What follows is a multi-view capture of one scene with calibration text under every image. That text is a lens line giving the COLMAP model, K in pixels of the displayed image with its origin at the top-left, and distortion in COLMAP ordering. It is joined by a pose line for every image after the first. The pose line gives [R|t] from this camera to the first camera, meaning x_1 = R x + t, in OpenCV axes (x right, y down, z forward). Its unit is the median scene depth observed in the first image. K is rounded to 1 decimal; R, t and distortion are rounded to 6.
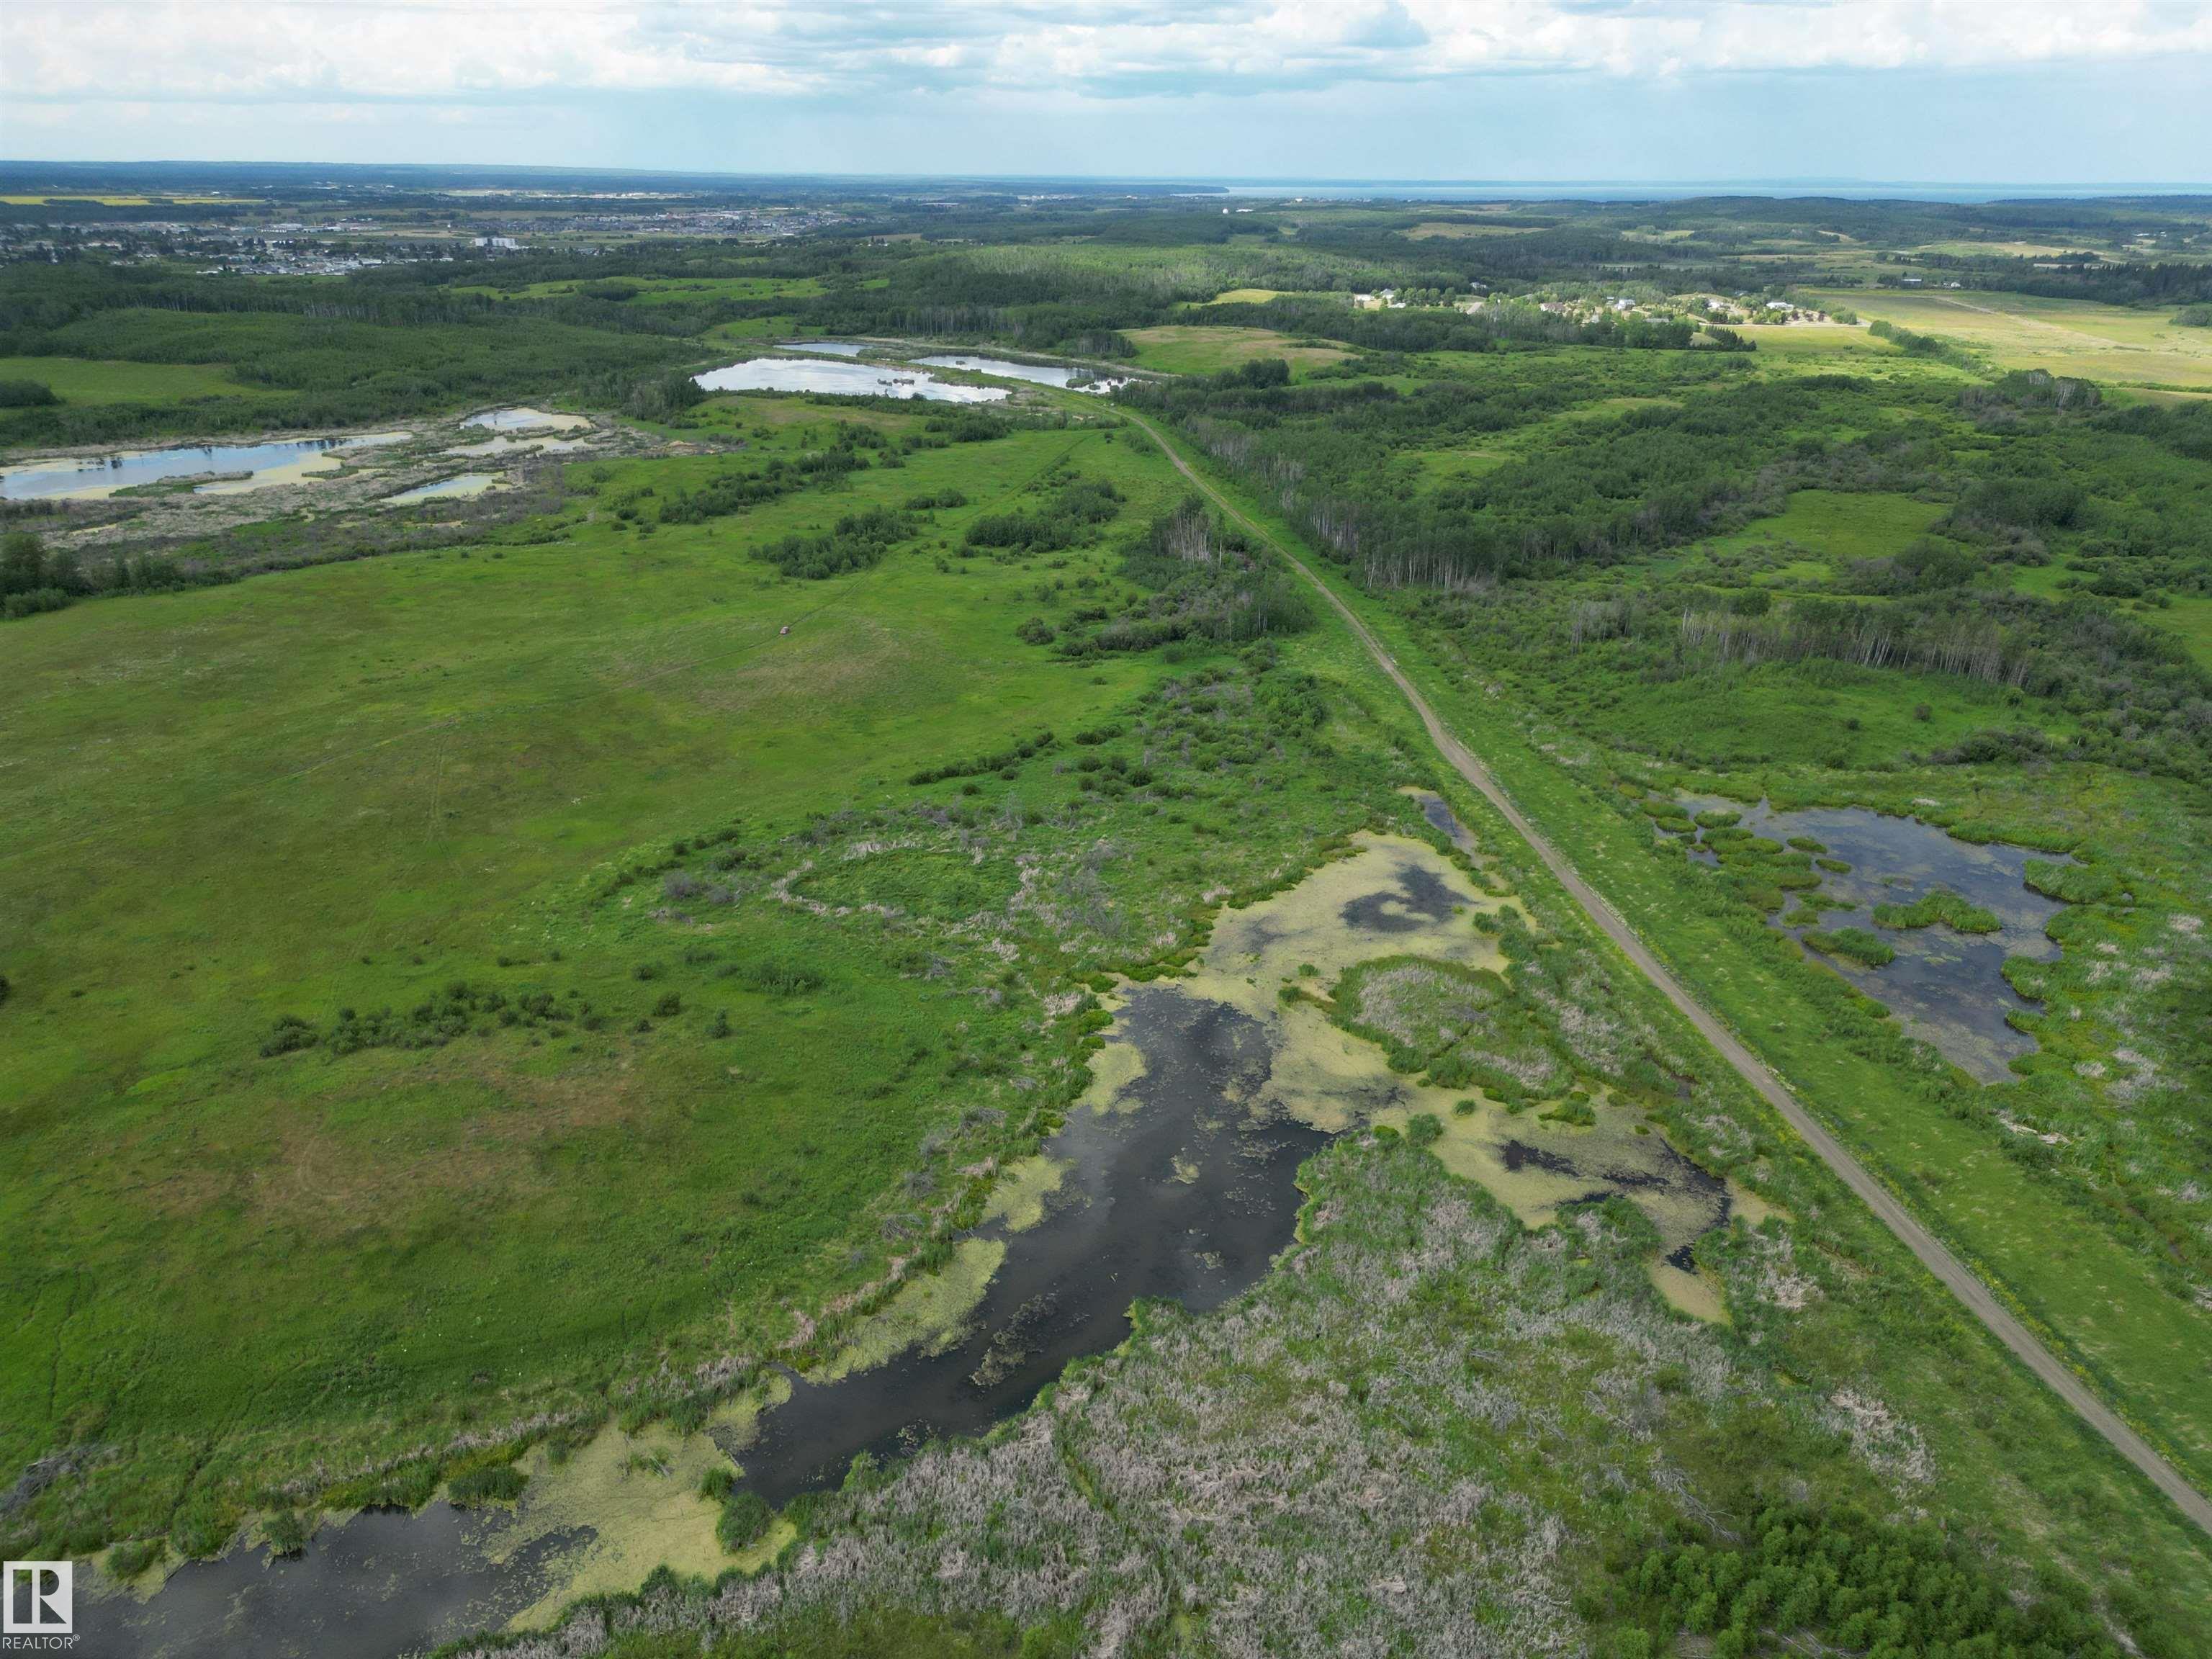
lens RADIAL K [[1539.6, 0, 1106.0], [0, 1539.6, 829.5], [0, 0, 1]] dist [0.070310, -0.068563]
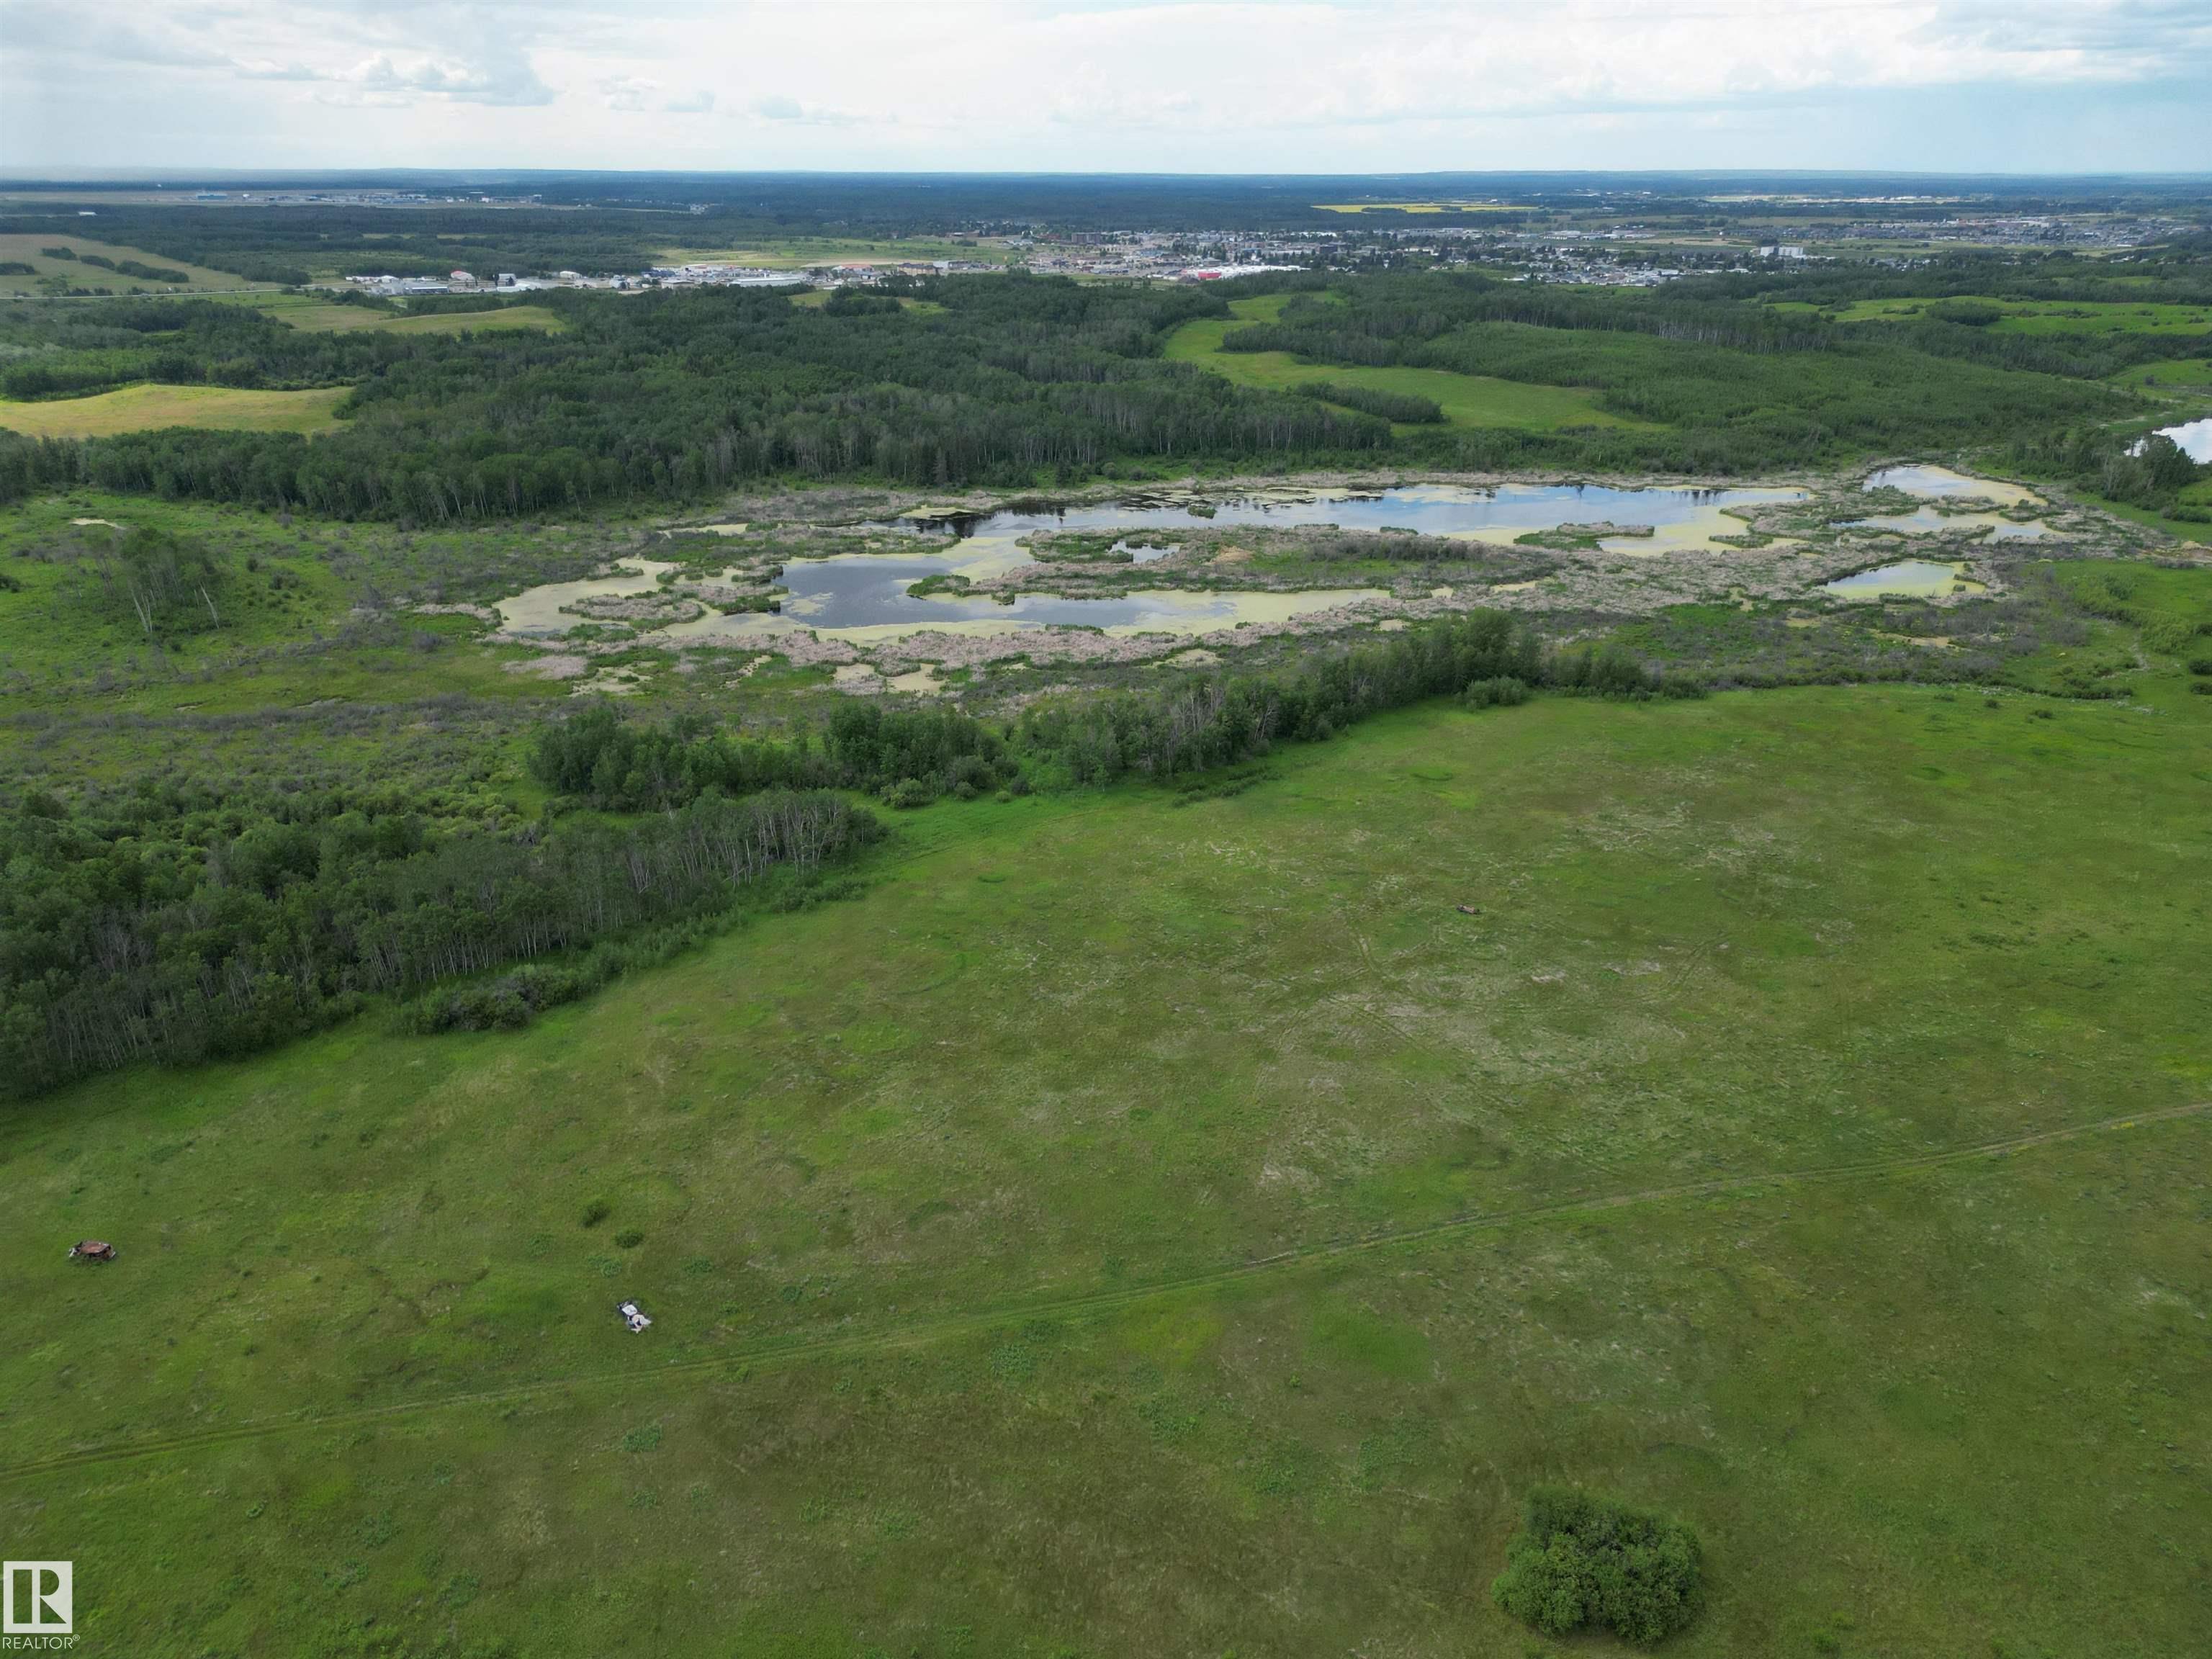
lens RADIAL K [[1539.6, 0, 1106.0], [0, 1539.6, 829.5], [0, 0, 1]] dist [0.070310, -0.068563]
pose [[0.765342, 0.245968, -0.594770, -0.186817], [-0.247457, 0.965518, 0.080866, -0.050863], [0.594152, 0.085290, 0.799818, 0.116059]]
